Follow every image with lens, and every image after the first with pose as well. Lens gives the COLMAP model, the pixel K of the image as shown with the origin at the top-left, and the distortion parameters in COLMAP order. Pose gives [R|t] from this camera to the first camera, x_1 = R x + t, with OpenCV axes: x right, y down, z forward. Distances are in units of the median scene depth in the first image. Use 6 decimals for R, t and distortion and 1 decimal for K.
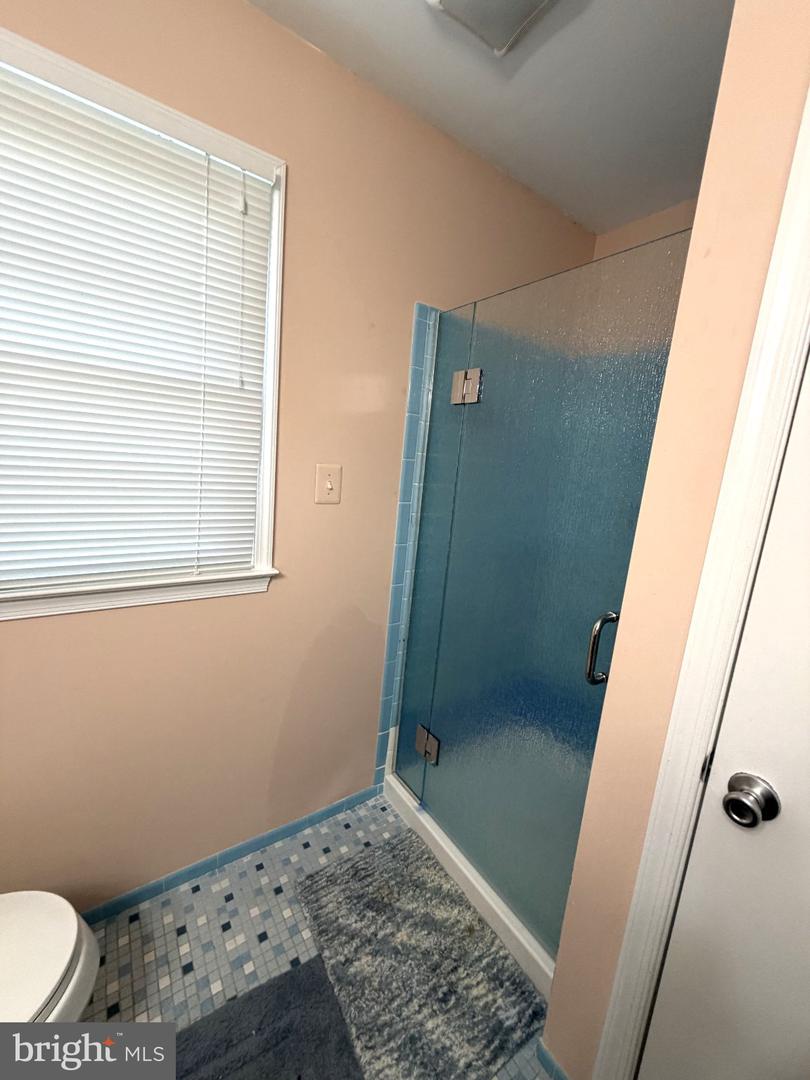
lens RADIAL K [[429.0, 0, 404.9], [0, 429.0, 535.6], [0, 0, 1]] dist [-0.000016, 0.000087]
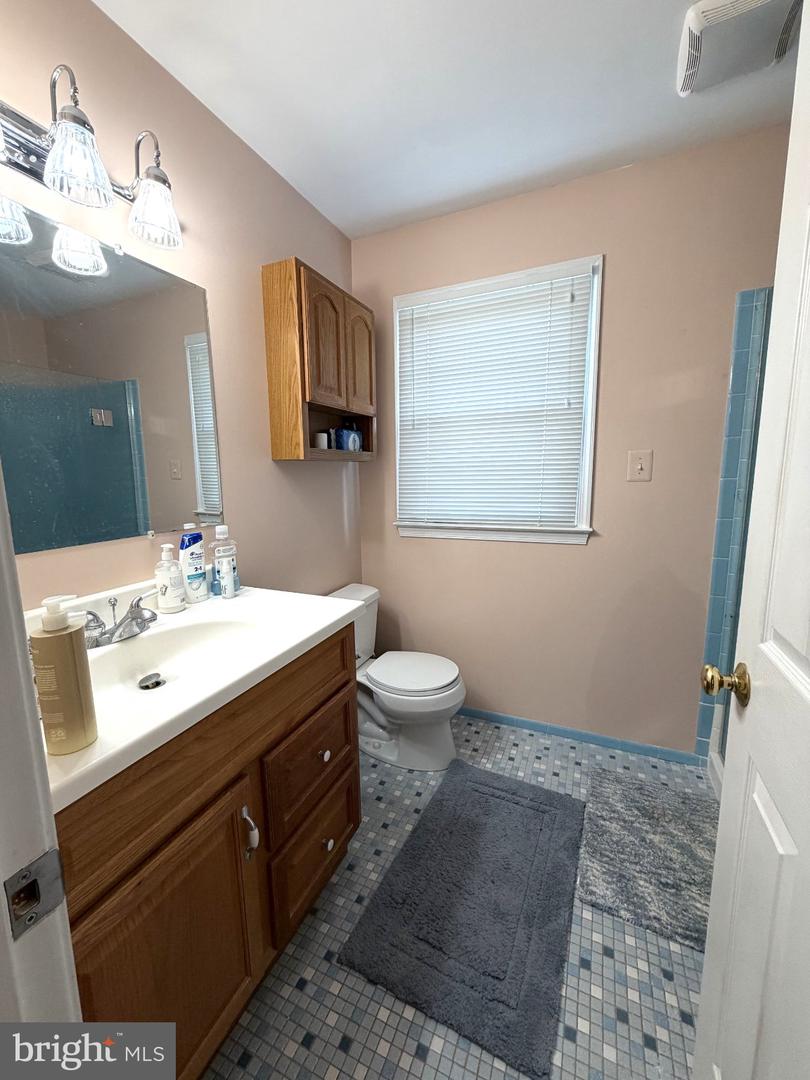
lens RADIAL K [[429.0, 0, 403.8], [0, 429.0, 537.0], [0, 0, 1]] dist [-0.000016, 0.000087]
pose [[0.510496, 0.037516, -0.859061, 0.599506], [-0.091514, 0.995744, -0.010897, 0.178783], [0.854997, 0.084179, 0.511756, -0.252045]]
